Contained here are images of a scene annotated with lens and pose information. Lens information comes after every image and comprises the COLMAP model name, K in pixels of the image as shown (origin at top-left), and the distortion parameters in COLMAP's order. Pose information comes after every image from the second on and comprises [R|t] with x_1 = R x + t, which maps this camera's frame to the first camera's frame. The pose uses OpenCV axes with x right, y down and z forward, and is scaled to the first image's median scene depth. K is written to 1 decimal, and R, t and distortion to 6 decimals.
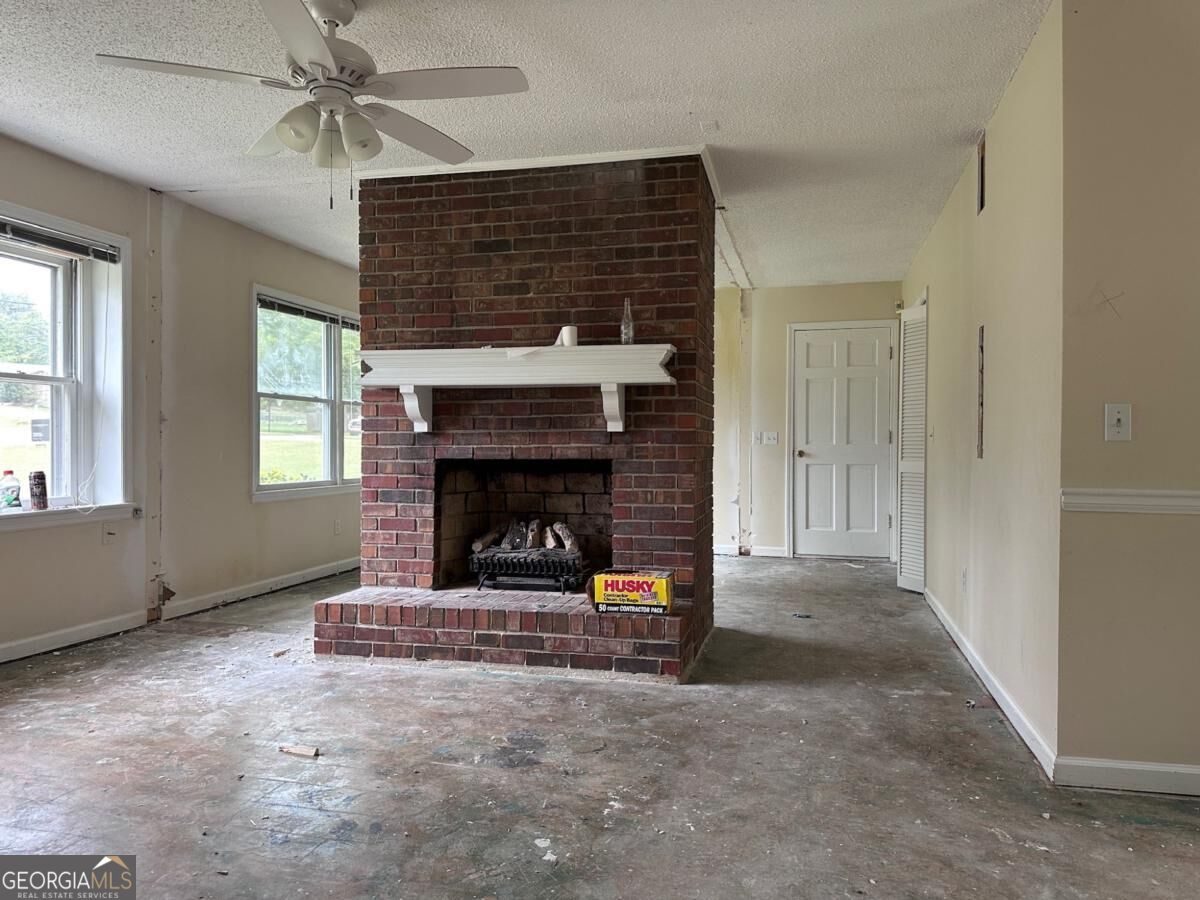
lens RADIAL K [[837.0, 0, 607.0], [0, 837.0, 449.9], [0, 0, 1]] dist [0.080945, -0.103726]
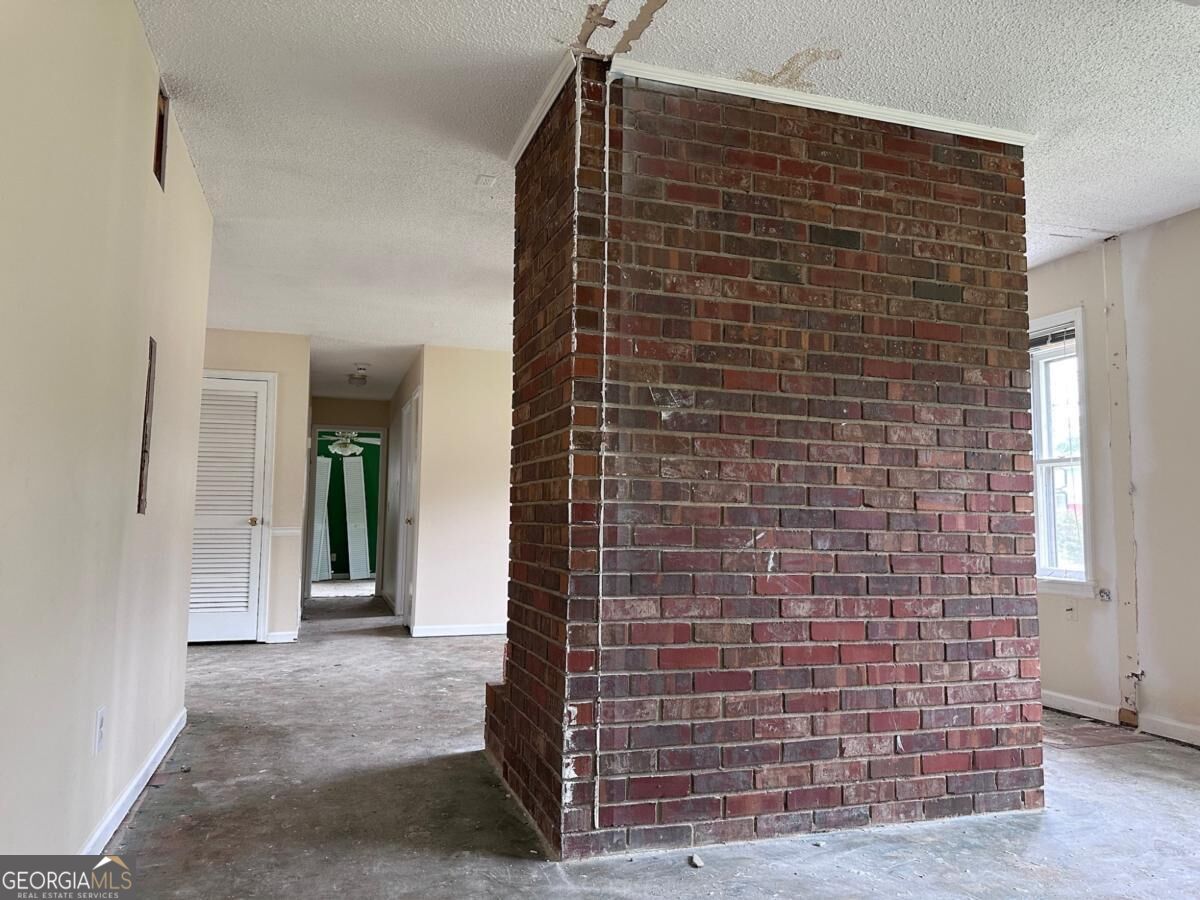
lens RADIAL K [[837.0, 0, 591.6], [0, 837.0, 434.8], [0, 0, 1]] dist [0.080945, -0.103726]
pose [[-0.851408, -0.070259, -0.519777, 0.469477], [-0.021817, 0.994874, -0.098742, 0.005718], [0.524050, -0.072730, -0.848576, 1.737051]]
